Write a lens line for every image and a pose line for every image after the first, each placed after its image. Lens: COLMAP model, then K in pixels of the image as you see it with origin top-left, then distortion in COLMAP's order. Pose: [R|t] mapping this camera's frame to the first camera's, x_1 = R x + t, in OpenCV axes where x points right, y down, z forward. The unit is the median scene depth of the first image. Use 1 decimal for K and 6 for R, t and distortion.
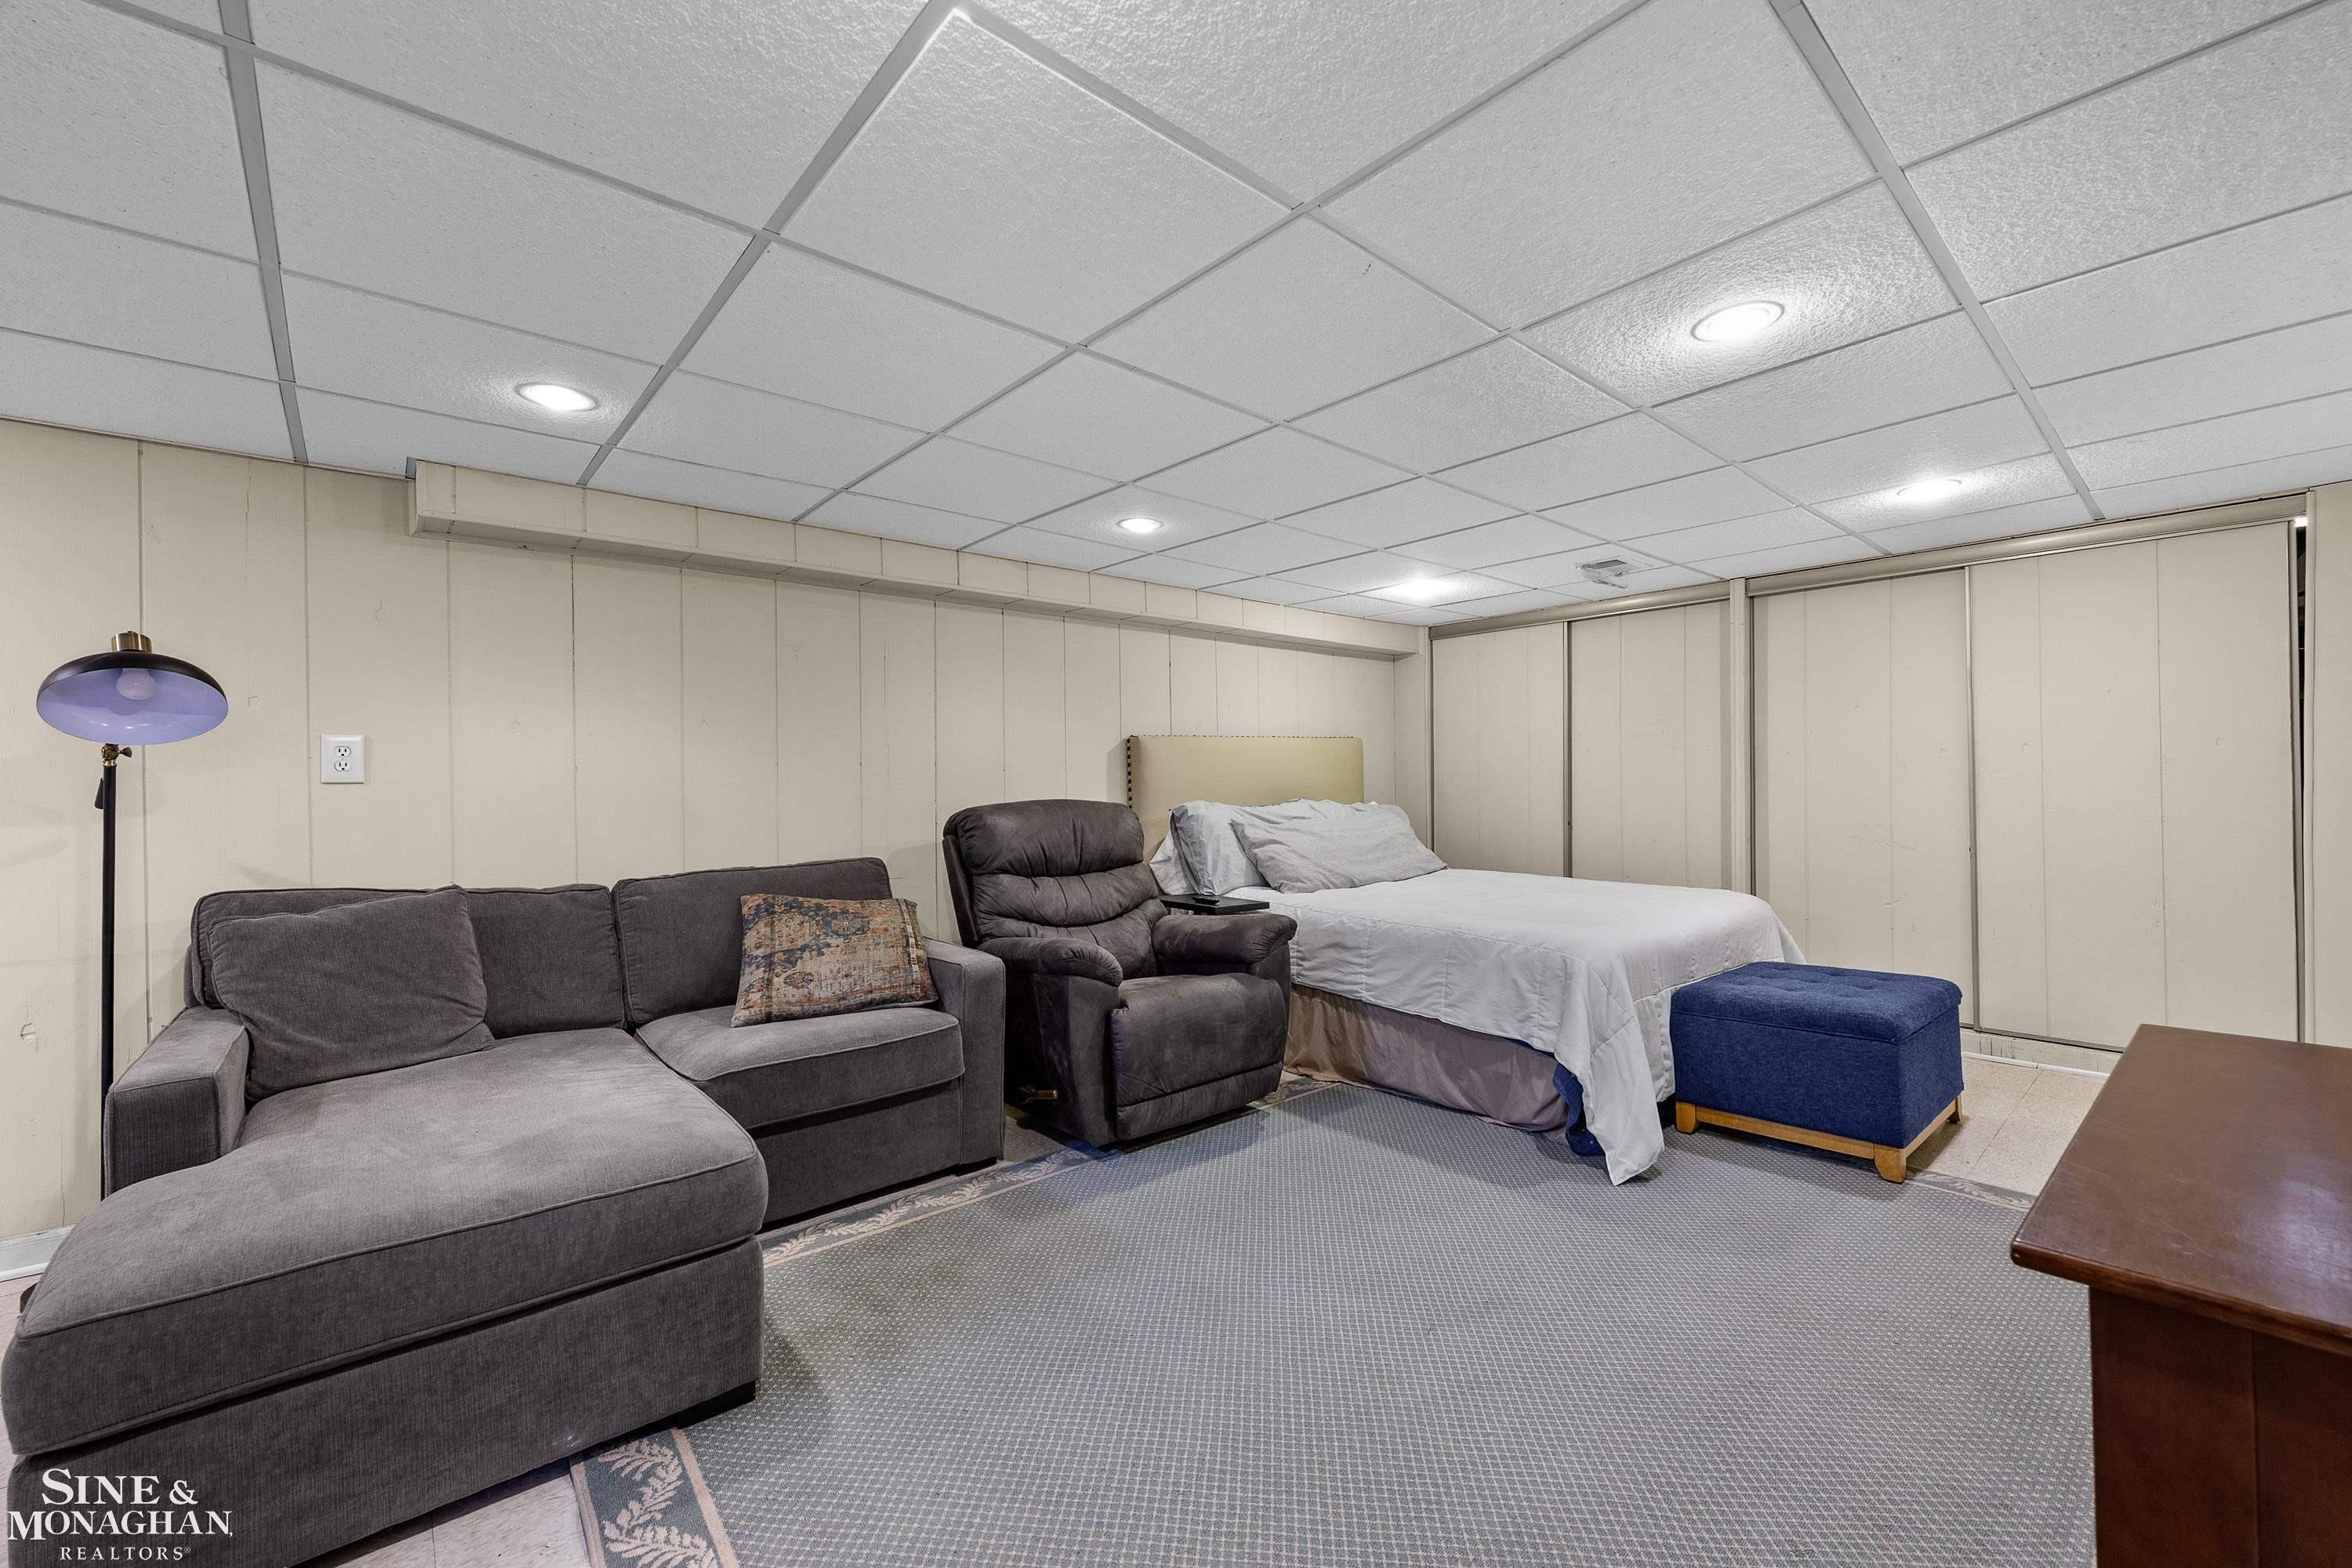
lens RADIAL K [[952.5, 0, 1174.6], [0, 952.5, 791.1], [0, 0, 1]] dist [-0.001603, -0.000096]
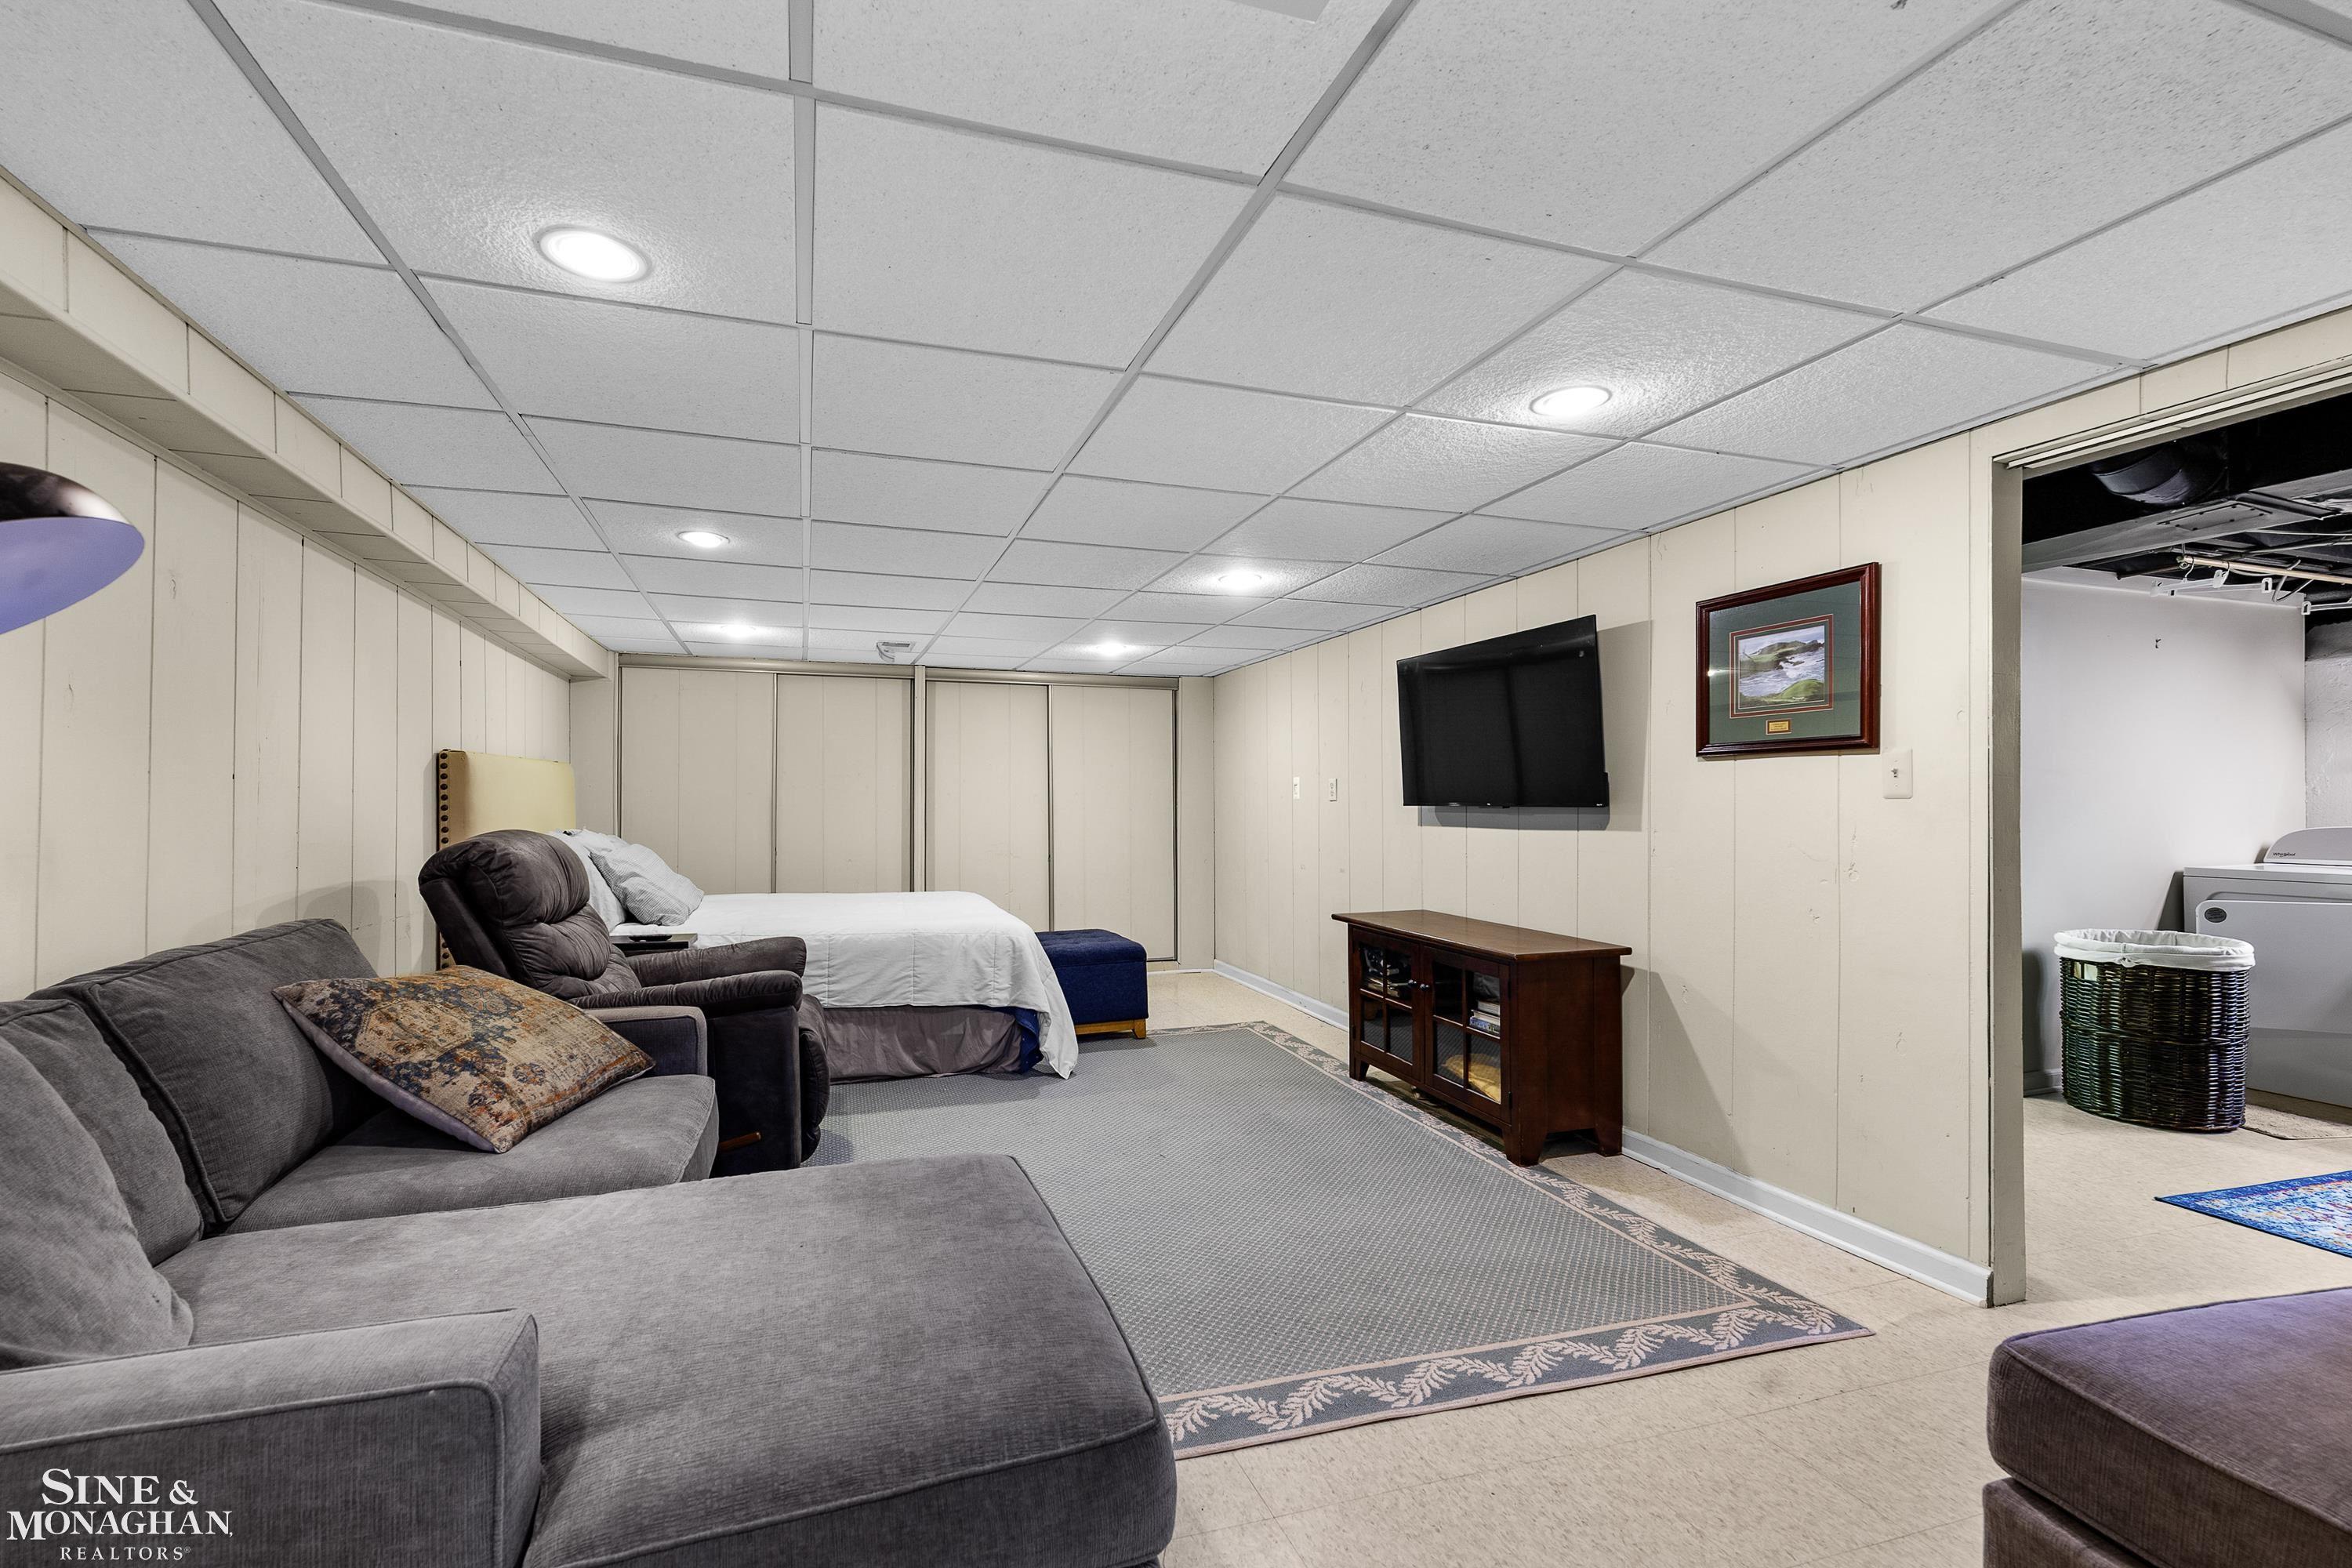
lens RADIAL K [[952.5, 0, 1124.6], [0, 952.5, 806.7], [0, 0, 1]] dist [-0.001603, -0.000096]
pose [[0.424405, 0.013835, 0.905367, -0.732162], [-0.001734, 0.999894, -0.014467, -0.001599], [-0.905471, 0.004570, 0.424384, 0.216704]]
